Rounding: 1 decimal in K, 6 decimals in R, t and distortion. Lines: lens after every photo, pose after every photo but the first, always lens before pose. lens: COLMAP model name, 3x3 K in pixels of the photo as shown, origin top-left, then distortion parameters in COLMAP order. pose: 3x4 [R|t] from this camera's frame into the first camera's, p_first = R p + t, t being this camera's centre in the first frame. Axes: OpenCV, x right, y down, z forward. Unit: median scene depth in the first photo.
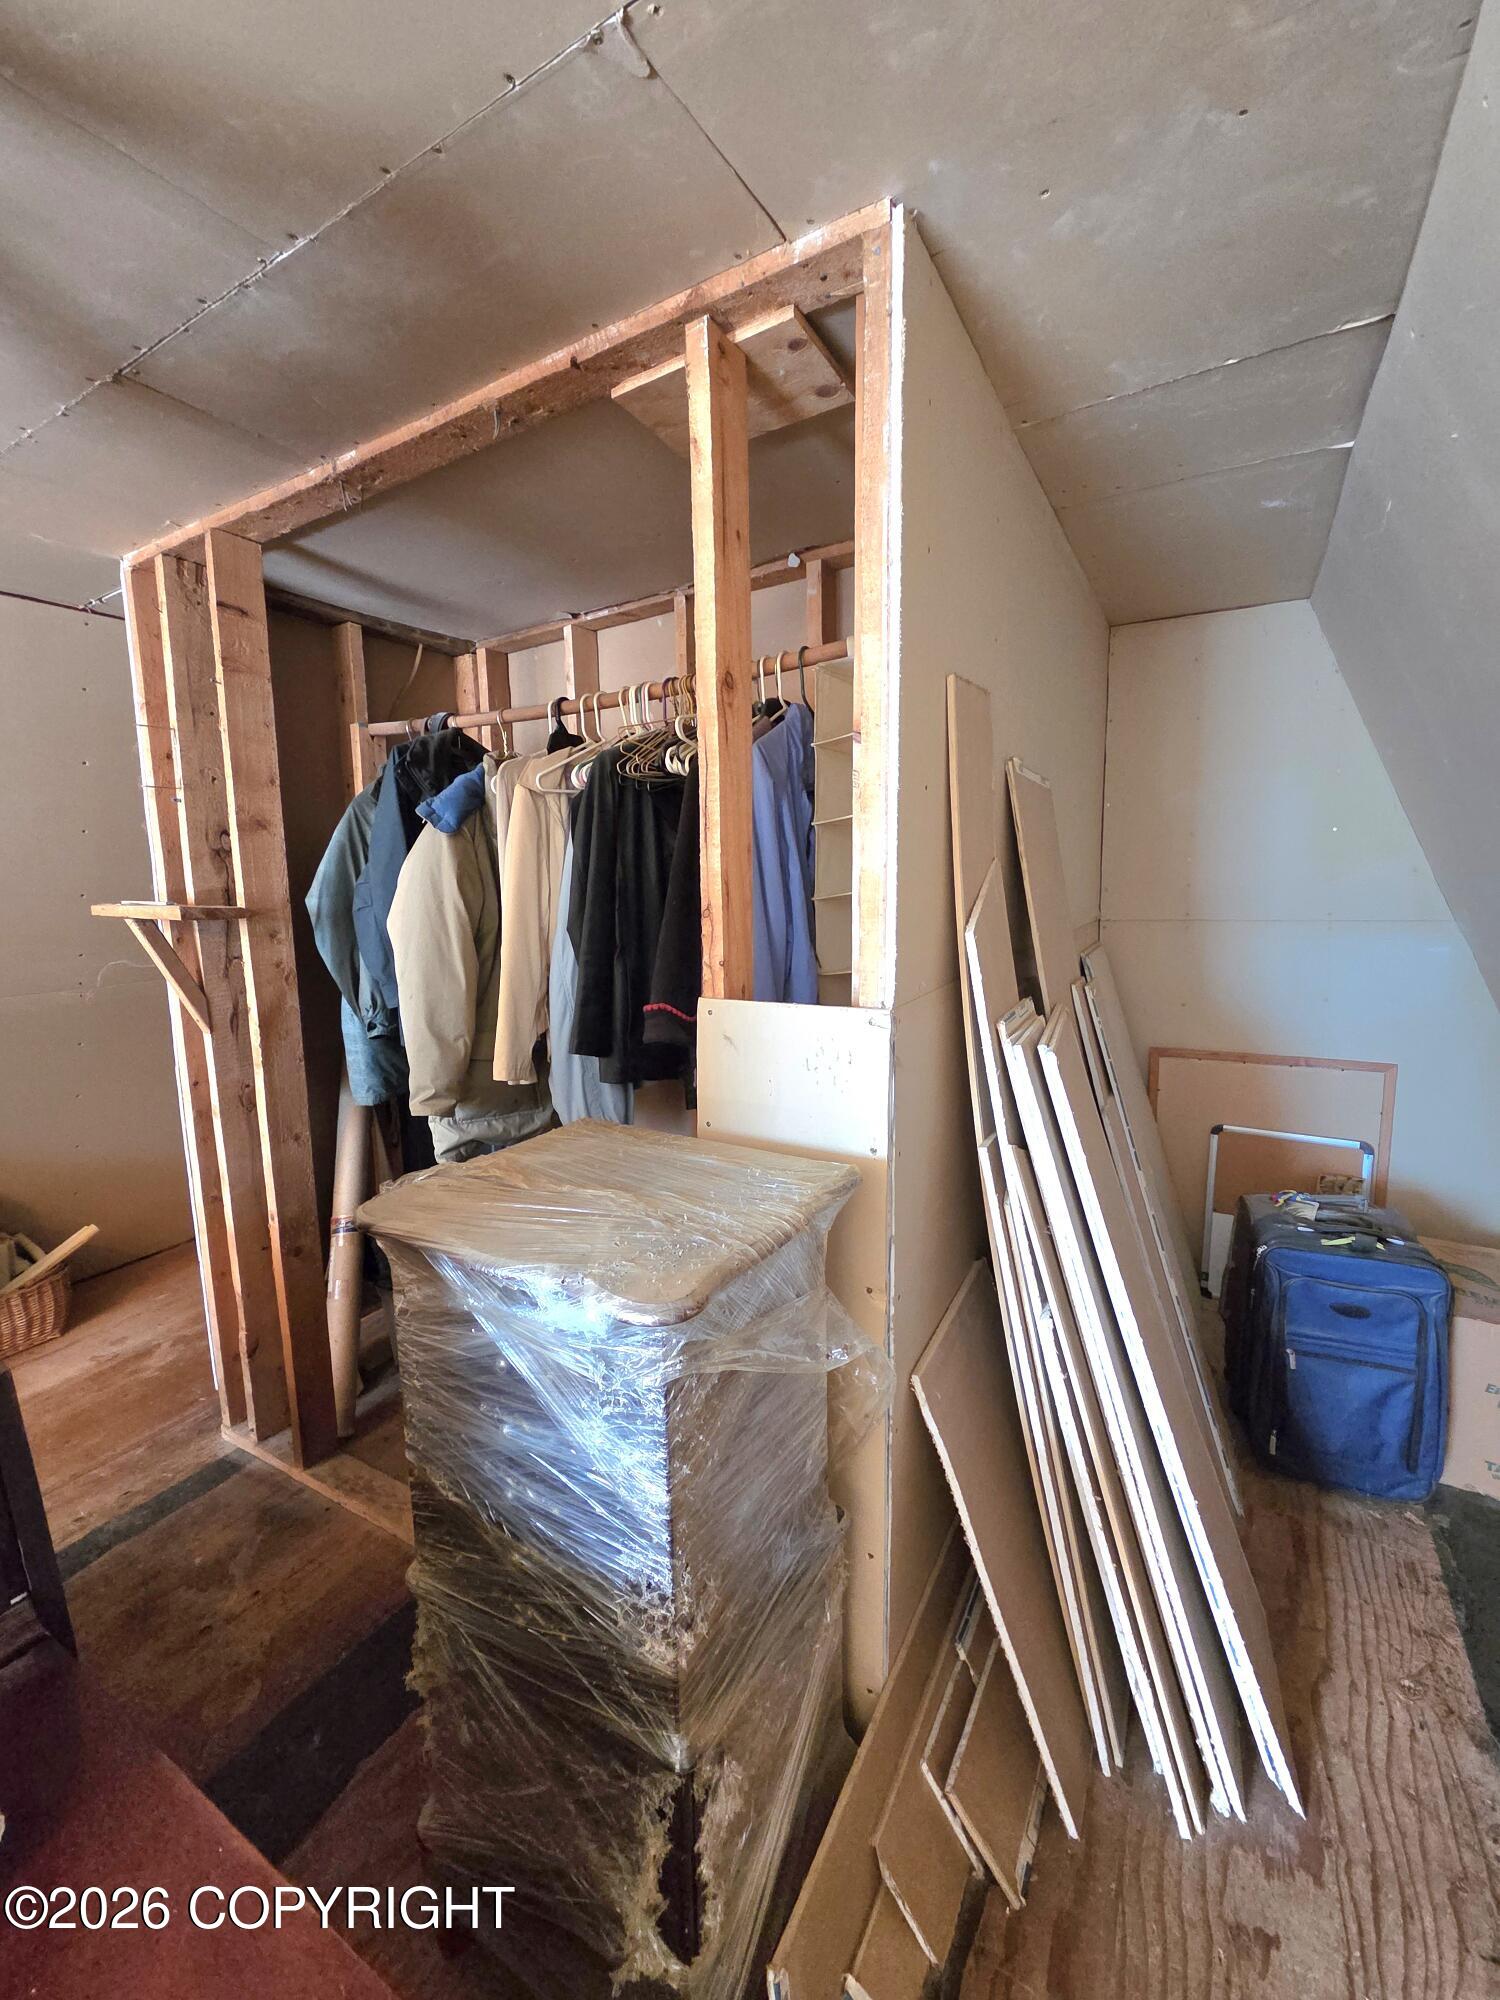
lens RADIAL K [[815.5, 0, 740.7], [0, 815.5, 990.5], [0, 0, 1]] dist [0.009172, -0.001998]
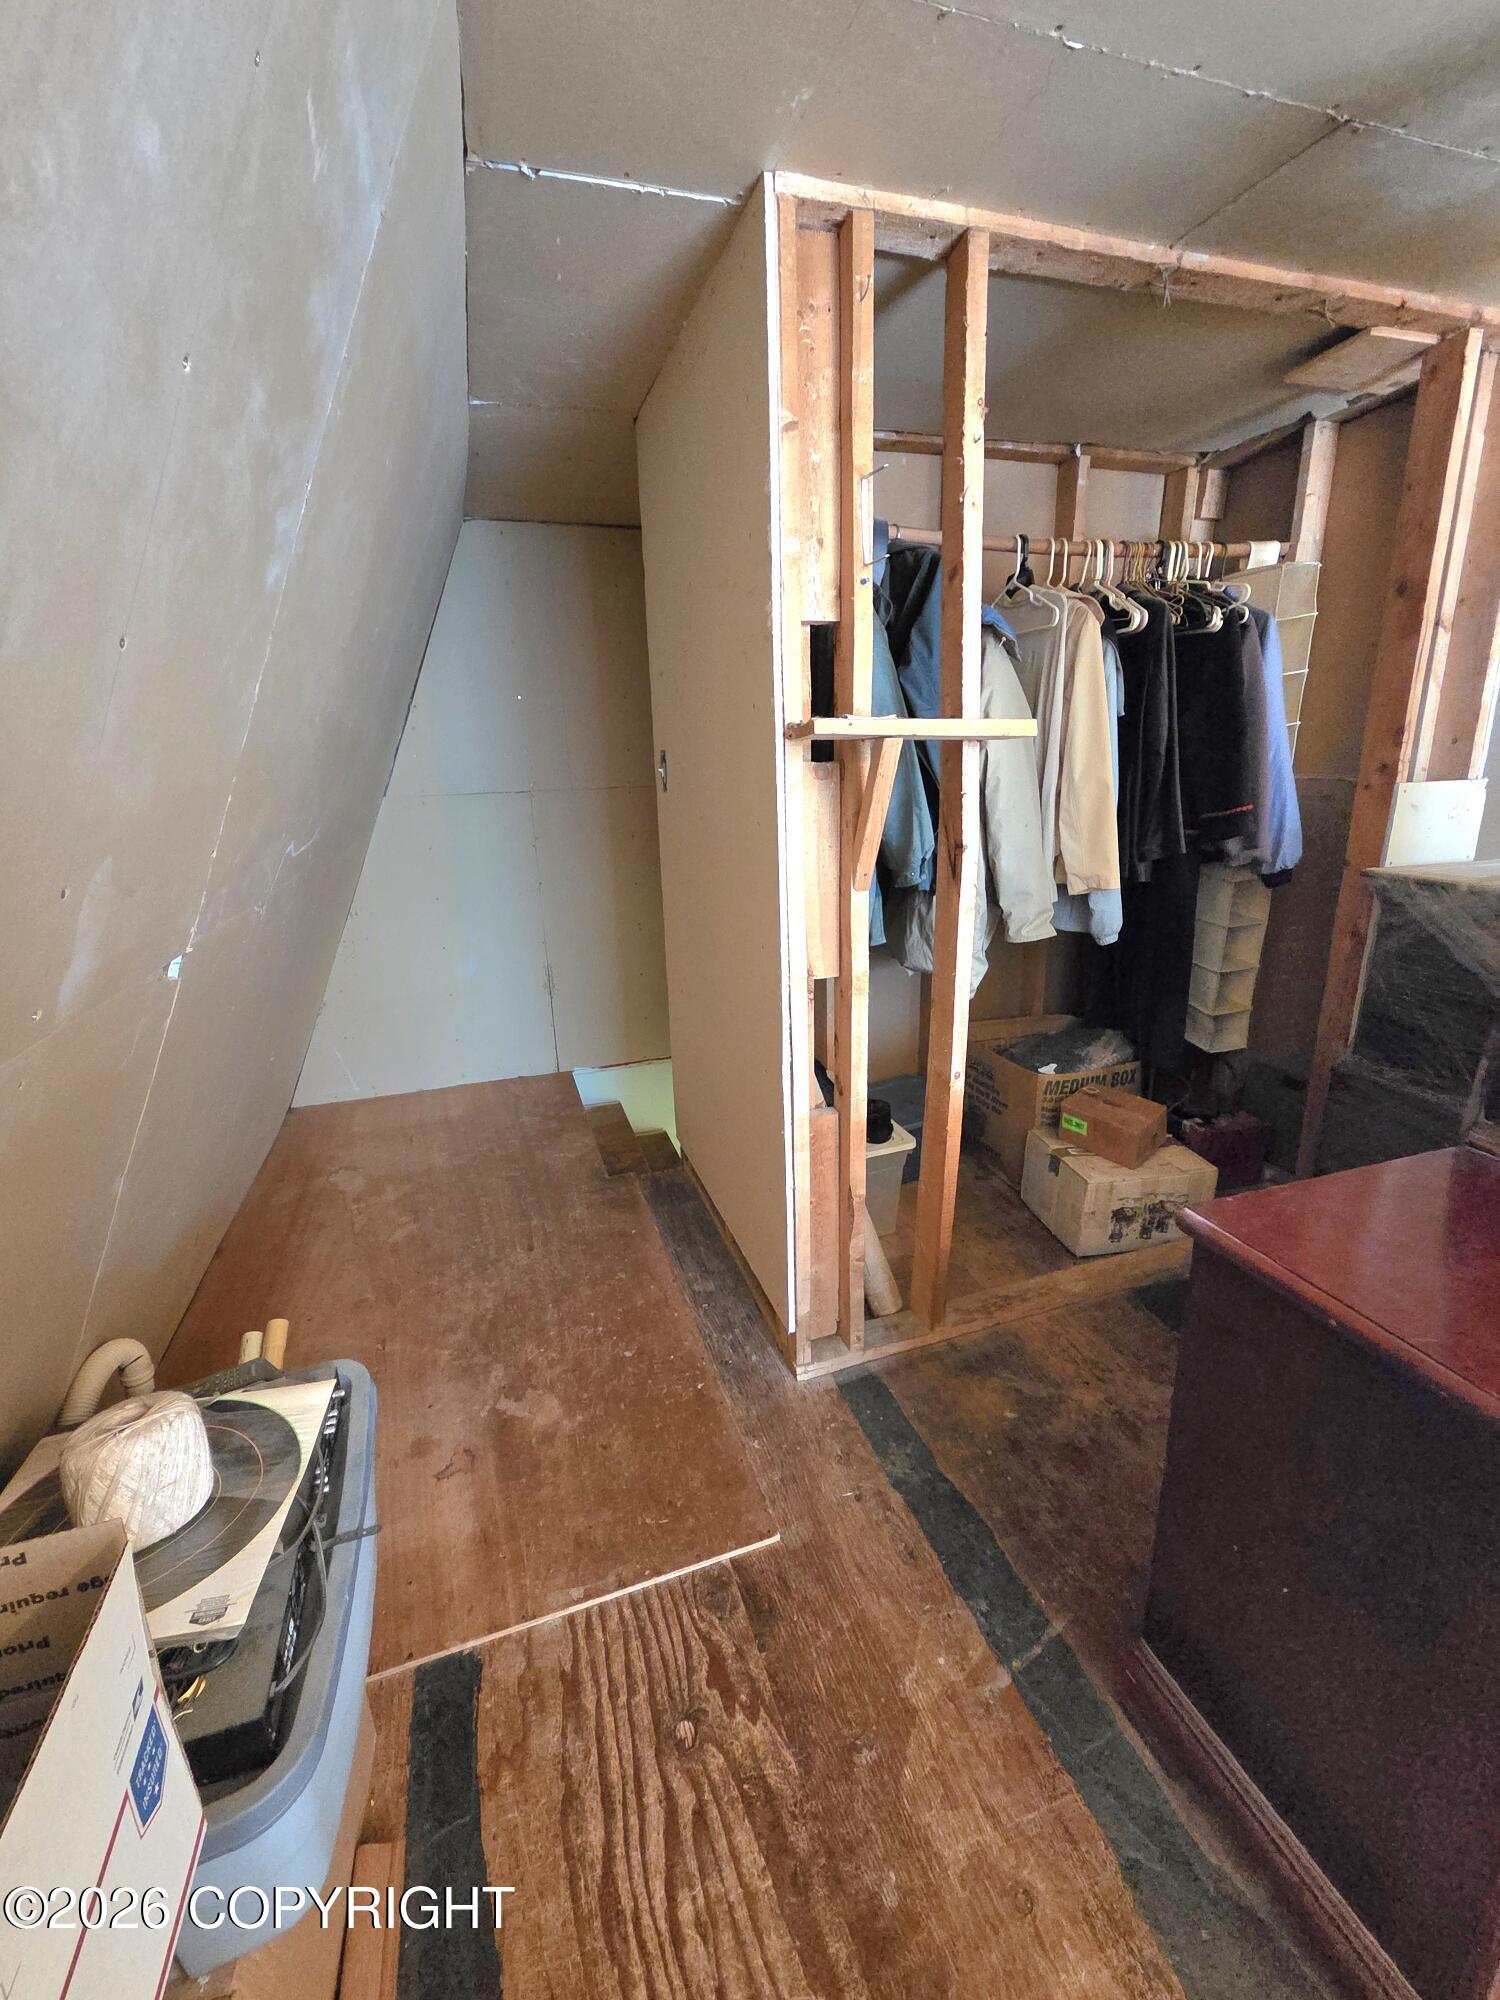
lens RADIAL K [[815.5, 0, 742.2], [0, 815.5, 990.7], [0, 0, 1]] dist [0.009172, -0.001998]
pose [[0.656896, -0.204007, 0.725858, -1.653156], [0.106360, 0.978146, 0.178658, -0.016539], [-0.746442, -0.040158, 0.664238, 0.675724]]
